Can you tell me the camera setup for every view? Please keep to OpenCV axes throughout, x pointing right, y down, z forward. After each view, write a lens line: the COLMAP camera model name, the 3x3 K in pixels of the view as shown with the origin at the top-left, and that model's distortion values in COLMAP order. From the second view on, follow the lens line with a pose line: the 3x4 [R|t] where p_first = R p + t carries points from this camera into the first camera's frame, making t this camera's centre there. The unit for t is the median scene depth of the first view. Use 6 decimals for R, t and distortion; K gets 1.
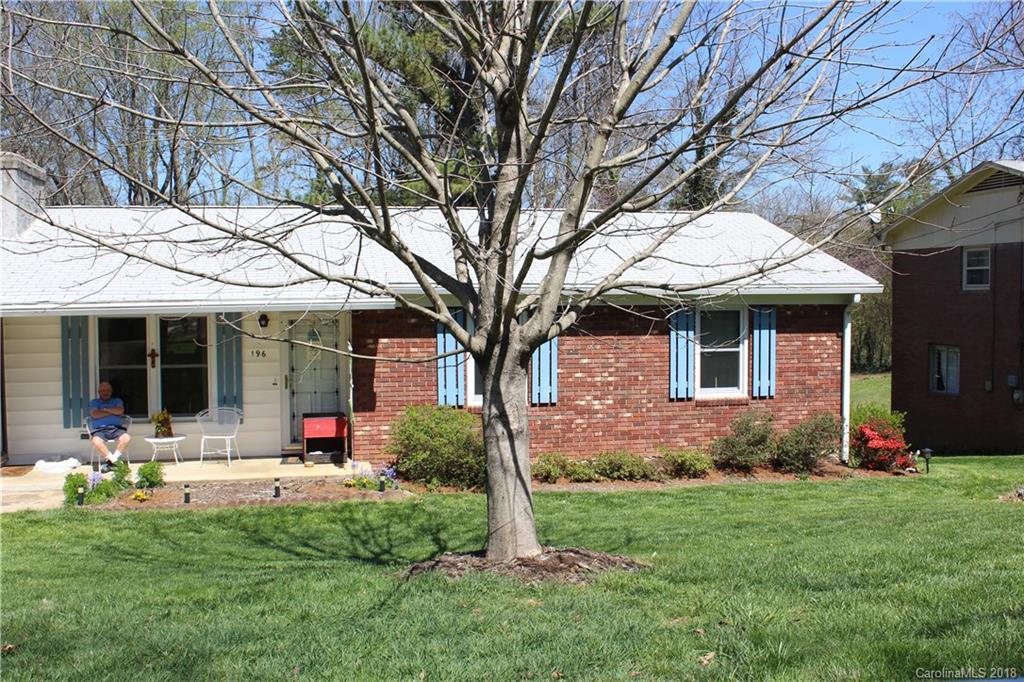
lens RADIAL K [[776.9, 0, 512.0], [0, 776.9, 341.0], [0, 0, 1]] dist [0.001856, -0.000379]
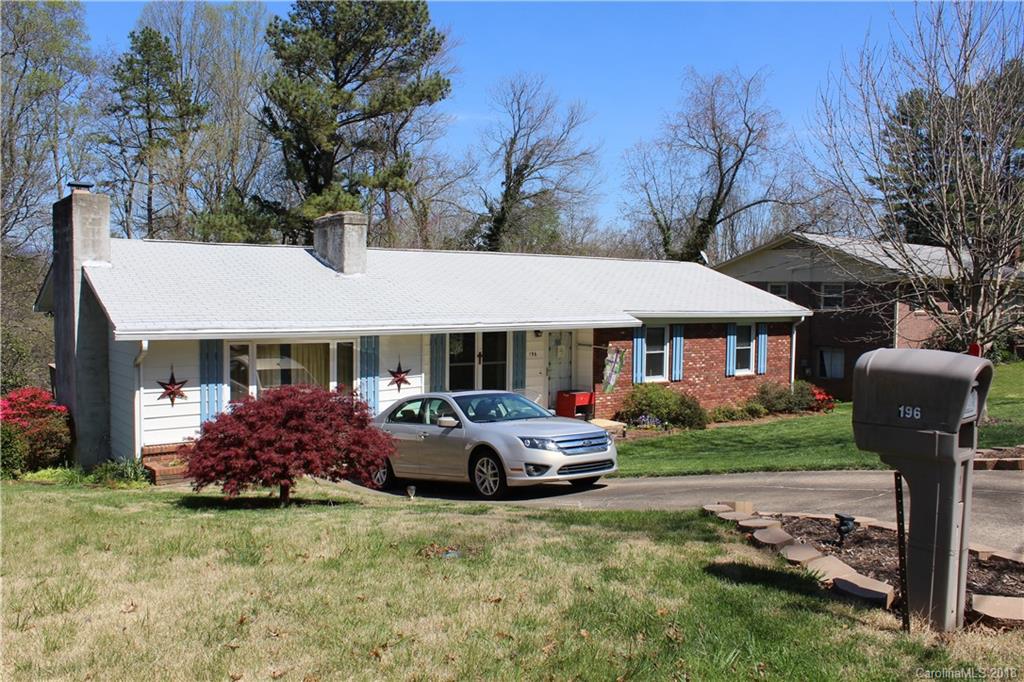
lens RADIAL K [[838.8, 0, 512.0], [0, 838.8, 341.0], [0, 0, 1]] dist [-0.001342, -0.000195]
pose [[0.889935, -0.011616, 0.455938, -1.073670], [0.017015, 0.999825, -0.007737, 0.002109], [-0.455769, 0.014644, 0.889978, -0.458240]]
